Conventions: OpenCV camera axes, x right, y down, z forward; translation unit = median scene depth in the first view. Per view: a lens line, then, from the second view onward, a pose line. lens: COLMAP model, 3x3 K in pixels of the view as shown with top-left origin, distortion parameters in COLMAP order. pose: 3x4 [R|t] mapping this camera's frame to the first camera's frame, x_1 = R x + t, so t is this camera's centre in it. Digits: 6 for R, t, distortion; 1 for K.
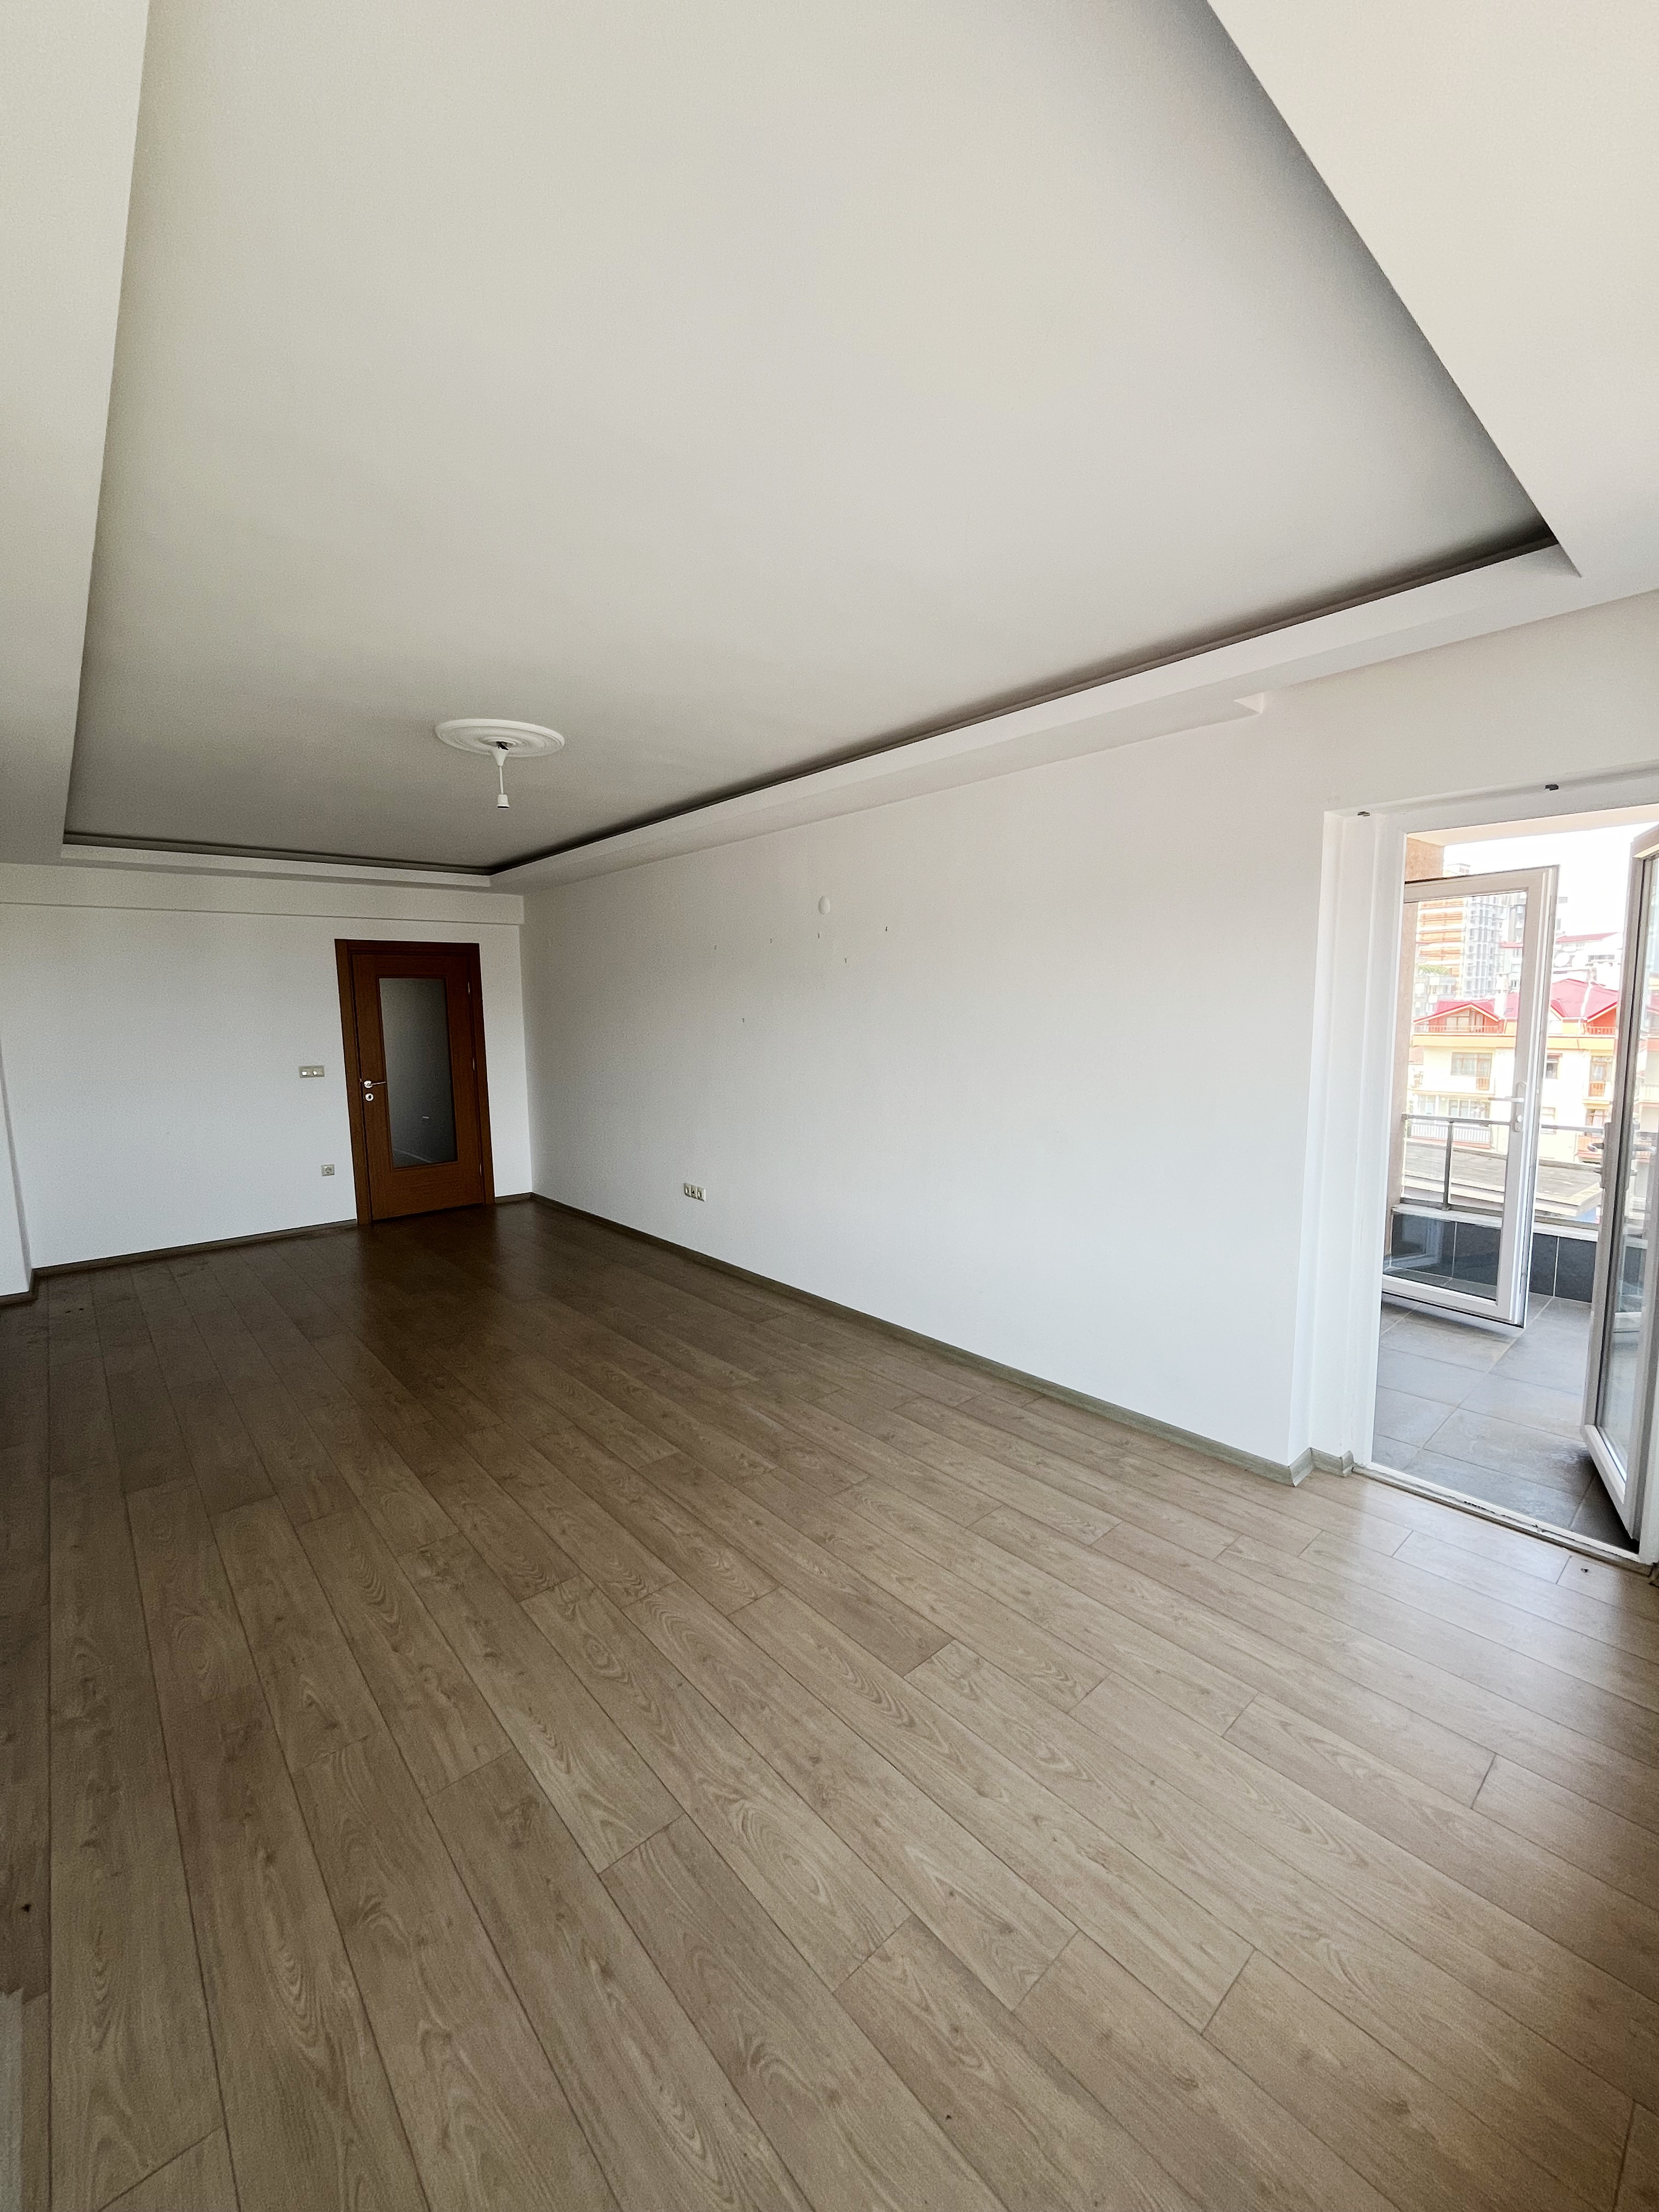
lens RADIAL K [[895.6, 0, 820.9], [0, 895.6, 1050.3], [0, 0, 1]] dist [-0.001051, -0.000498]
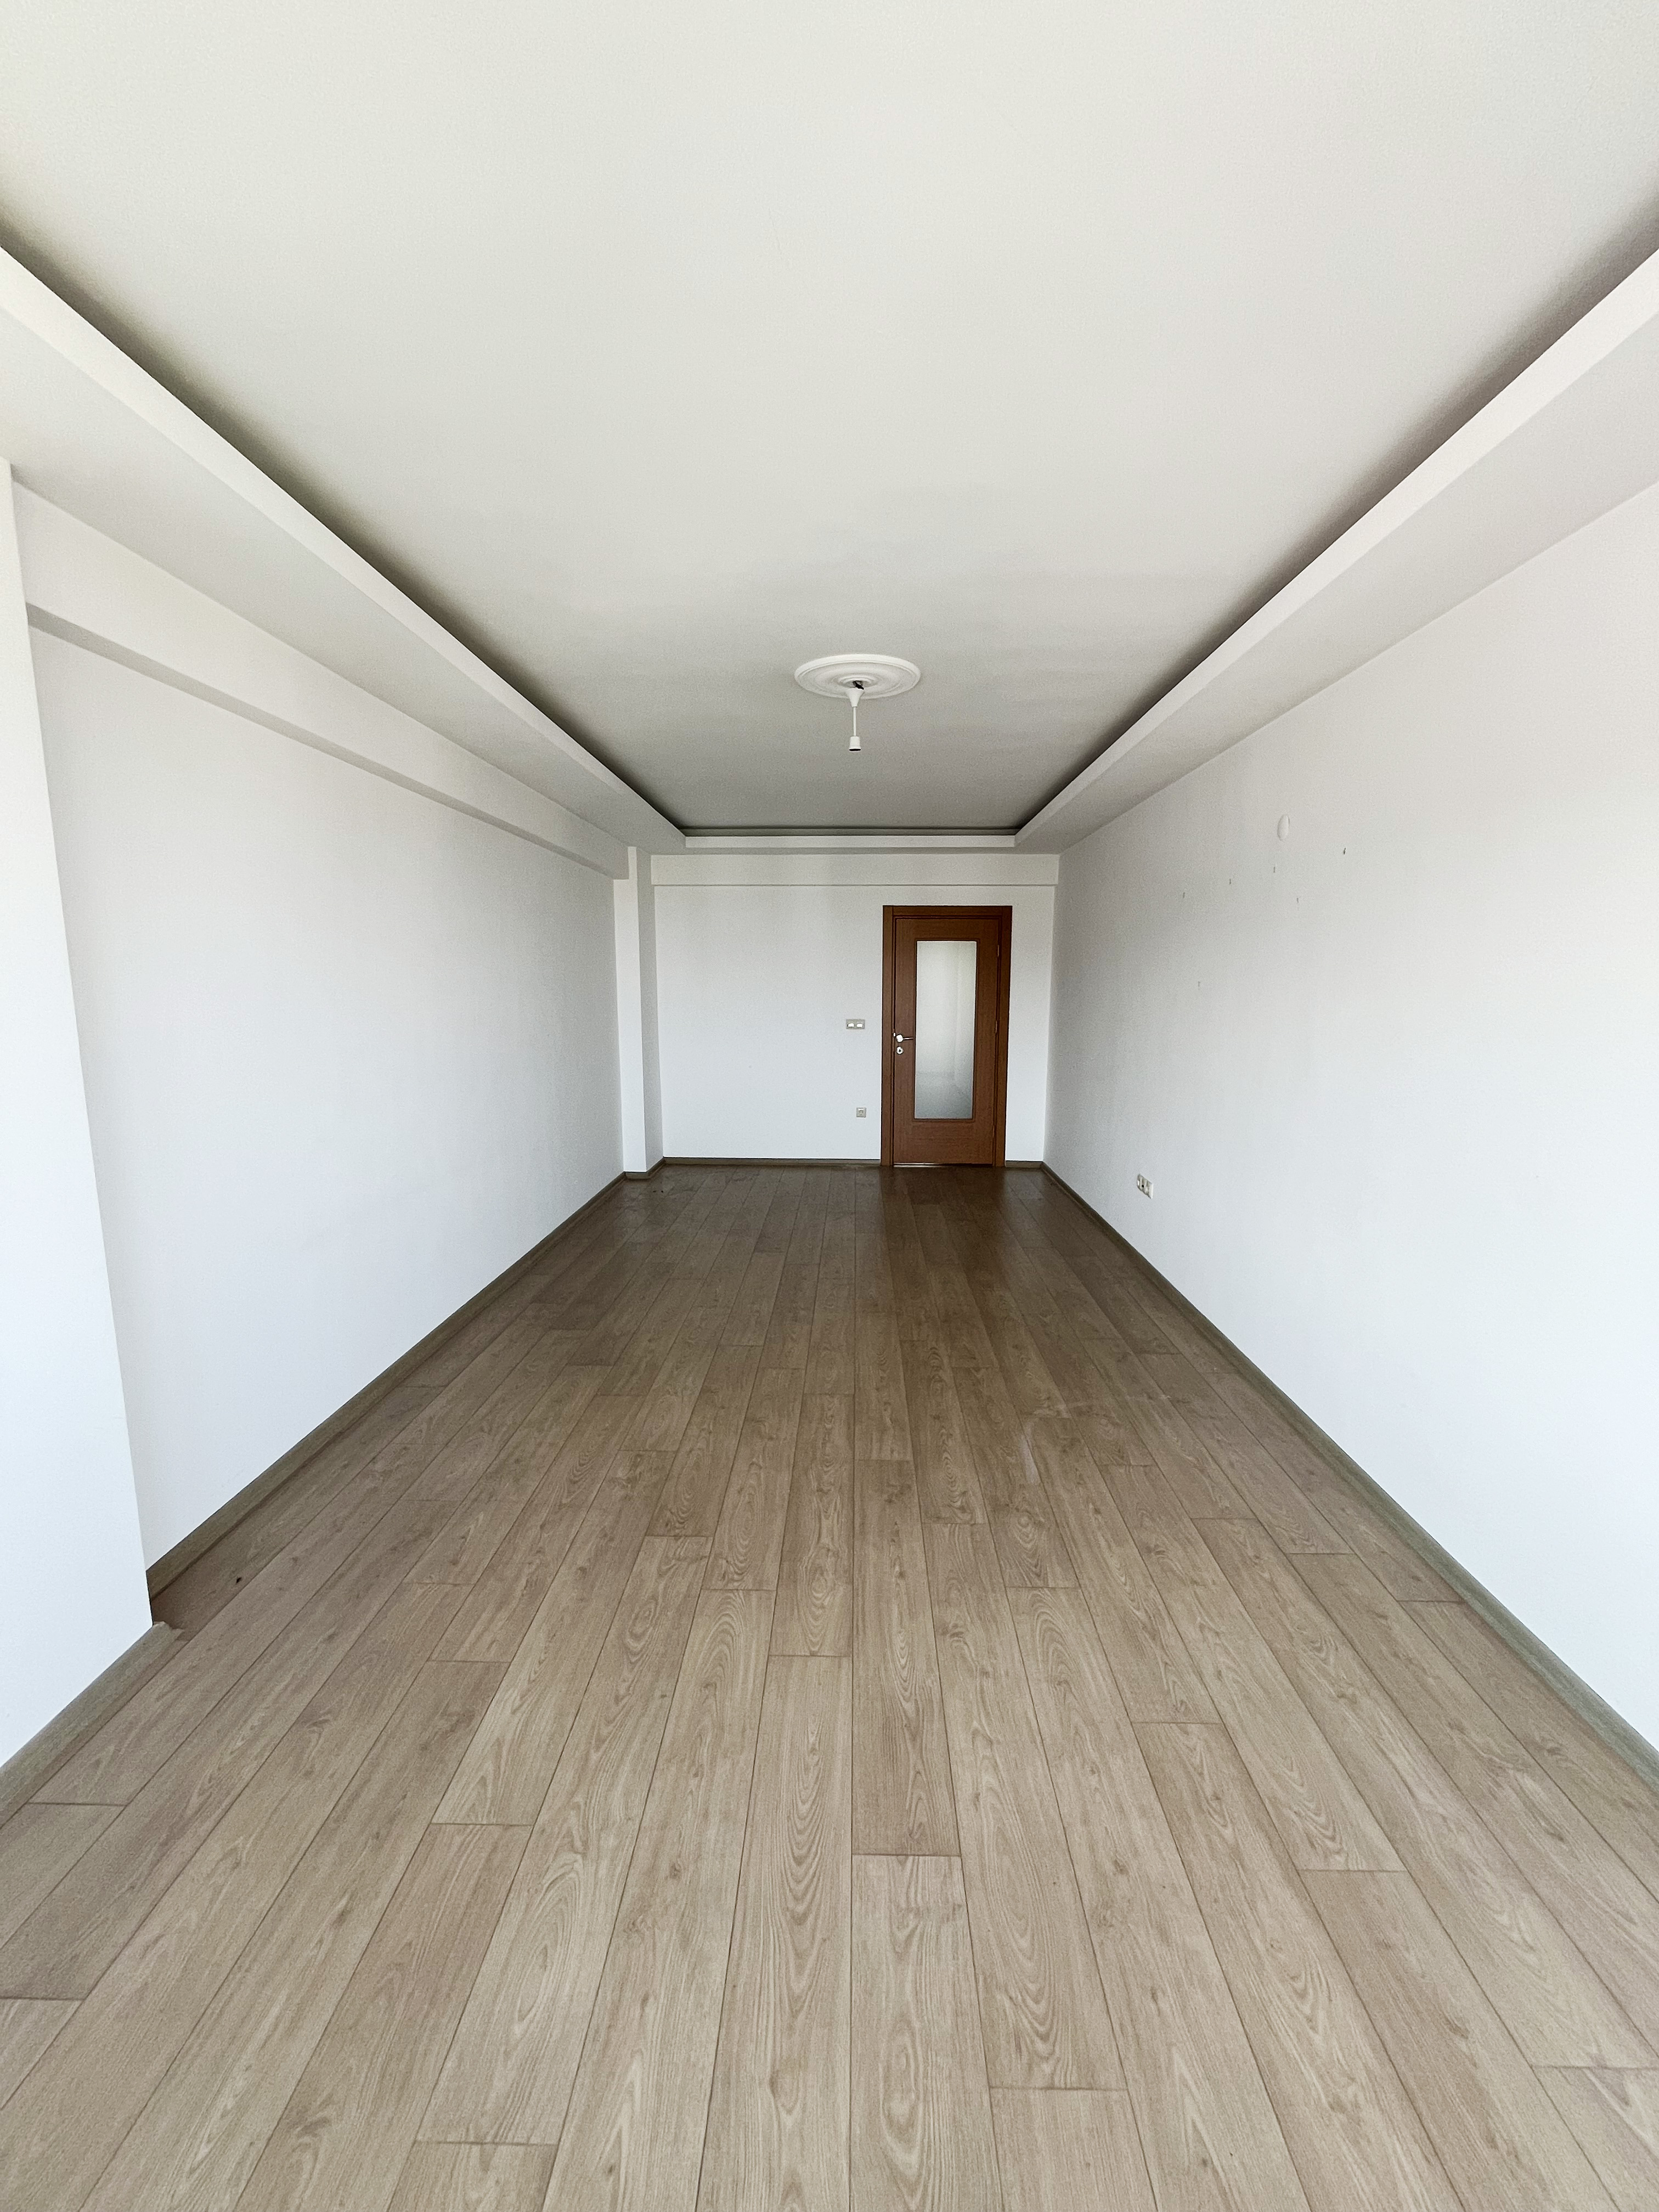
lens RADIAL K [[895.6, 0, 820.9], [0, 895.6, 1050.3], [0, 0, 1]] dist [-0.001051, -0.000498]
pose [[0.743255, 0.073057, -0.665008, 0.411548], [-0.054478, 0.997328, 0.048677, 0.012421], [0.666787, 0.000048, 0.745249, 0.358592]]
